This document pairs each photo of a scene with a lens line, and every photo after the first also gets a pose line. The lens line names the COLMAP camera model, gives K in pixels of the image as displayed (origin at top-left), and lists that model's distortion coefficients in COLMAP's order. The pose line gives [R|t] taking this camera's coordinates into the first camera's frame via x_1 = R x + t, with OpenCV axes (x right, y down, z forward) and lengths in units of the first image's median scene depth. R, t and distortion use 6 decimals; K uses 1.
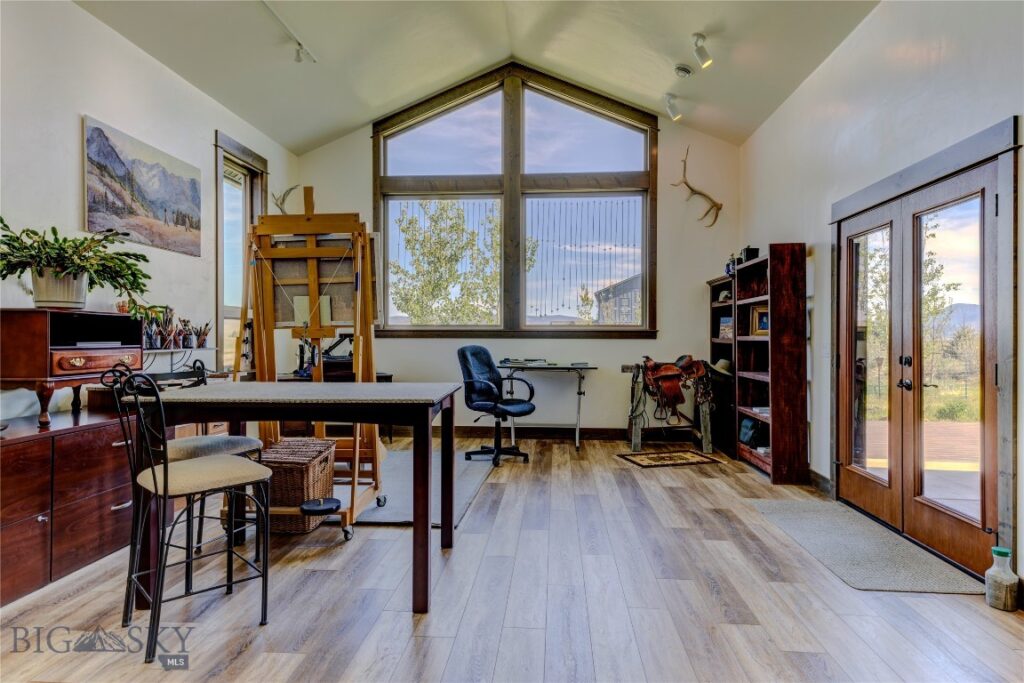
lens RADIAL K [[554.9, 0, 514.9], [0, 554.9, 335.6], [0, 0, 1]] dist [0.003504, 0.000528]
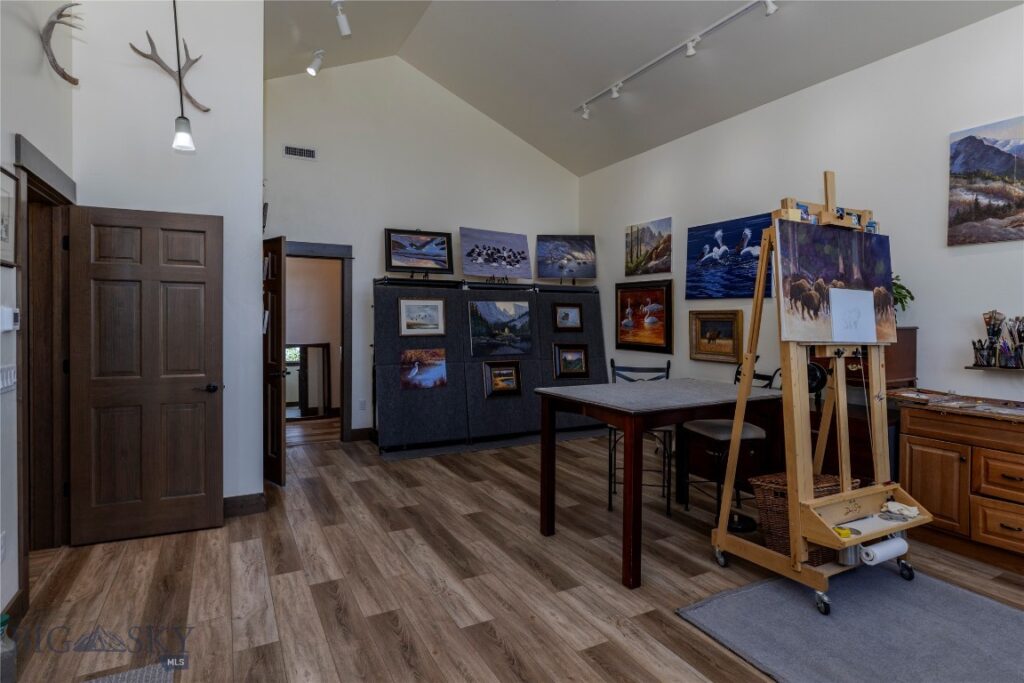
lens RADIAL K [[554.9, 0, 514.9], [0, 554.9, 335.6], [0, 0, 1]] dist [0.003504, 0.000528]
pose [[-0.840462, 0.008160, -0.541809, 0.600752], [-0.008155, 0.999583, 0.027705, -0.060148], [0.541809, 0.027704, -0.840045, 1.882488]]
